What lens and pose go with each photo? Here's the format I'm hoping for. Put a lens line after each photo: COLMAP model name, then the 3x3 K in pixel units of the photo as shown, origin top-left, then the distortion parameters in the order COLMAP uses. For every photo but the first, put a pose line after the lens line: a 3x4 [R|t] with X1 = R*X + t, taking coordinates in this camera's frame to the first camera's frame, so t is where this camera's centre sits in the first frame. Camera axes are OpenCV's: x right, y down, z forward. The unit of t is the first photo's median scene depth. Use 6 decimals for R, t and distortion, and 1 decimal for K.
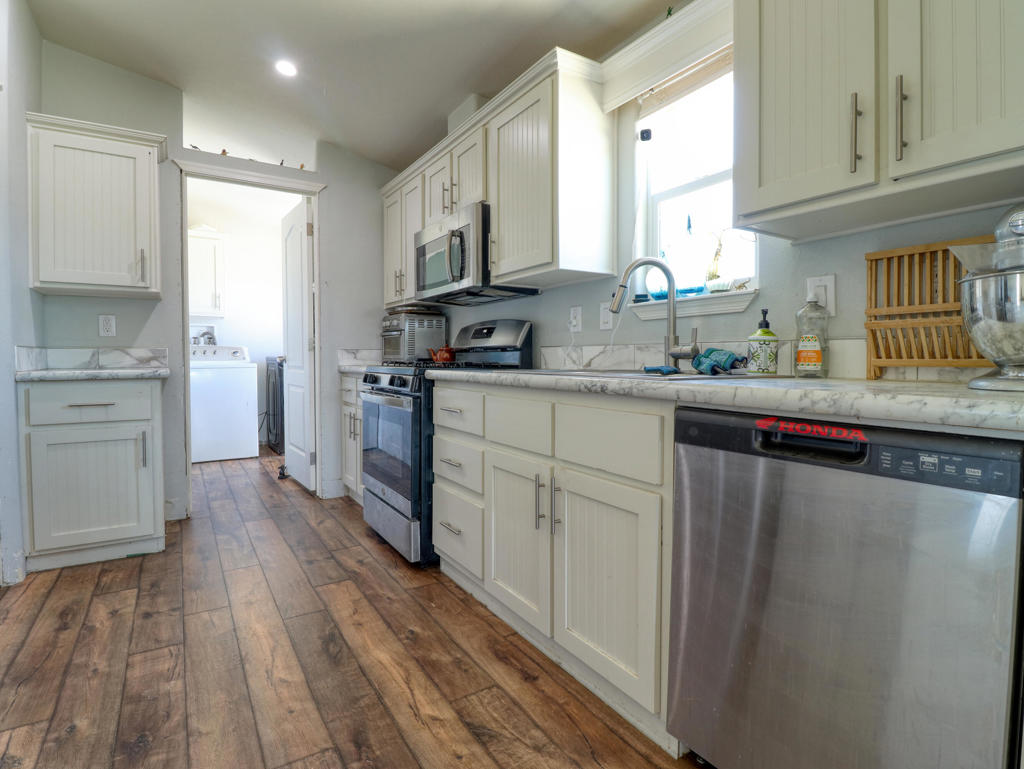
lens RADIAL K [[526.4, 0, 499.9], [0, 526.4, 370.6], [0, 0, 1]] dist [-0.000325, -0.013740]
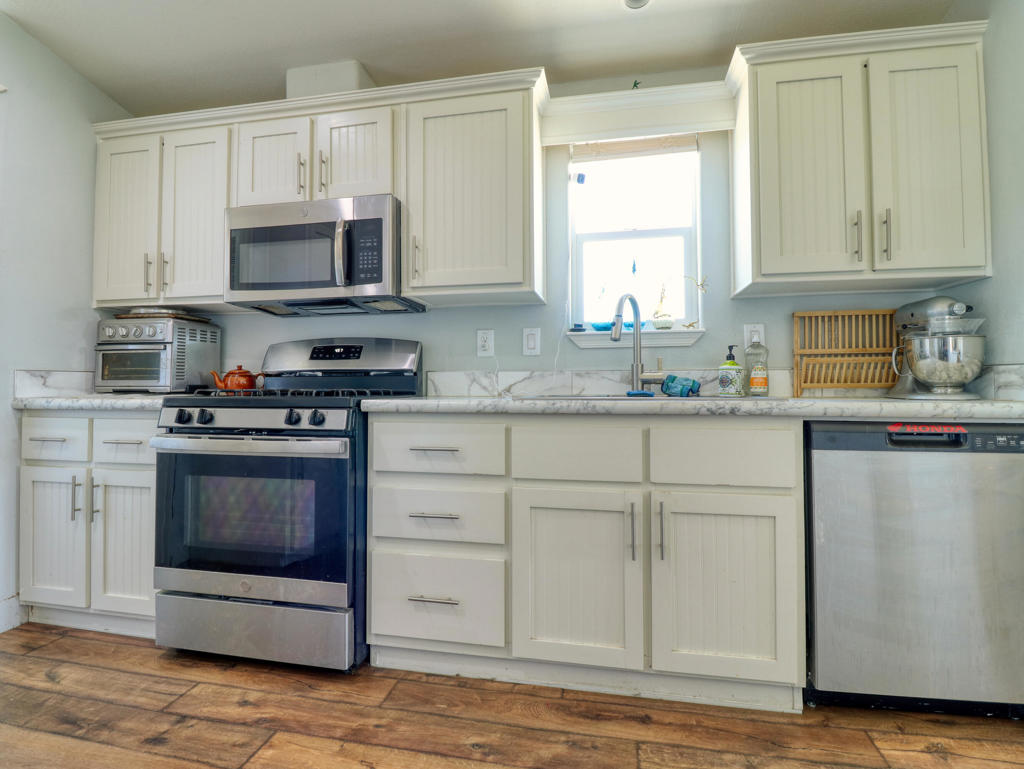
lens RADIAL K [[526.4, 0, 495.3], [0, 526.4, 371.1], [0, 0, 1]] dist [-0.000325, -0.013740]
pose [[0.689628, 0.015279, 0.724003, -0.644440], [0.020594, 0.998959, -0.040698, -0.009220], [-0.723871, 0.042976, 0.688595, 0.401534]]
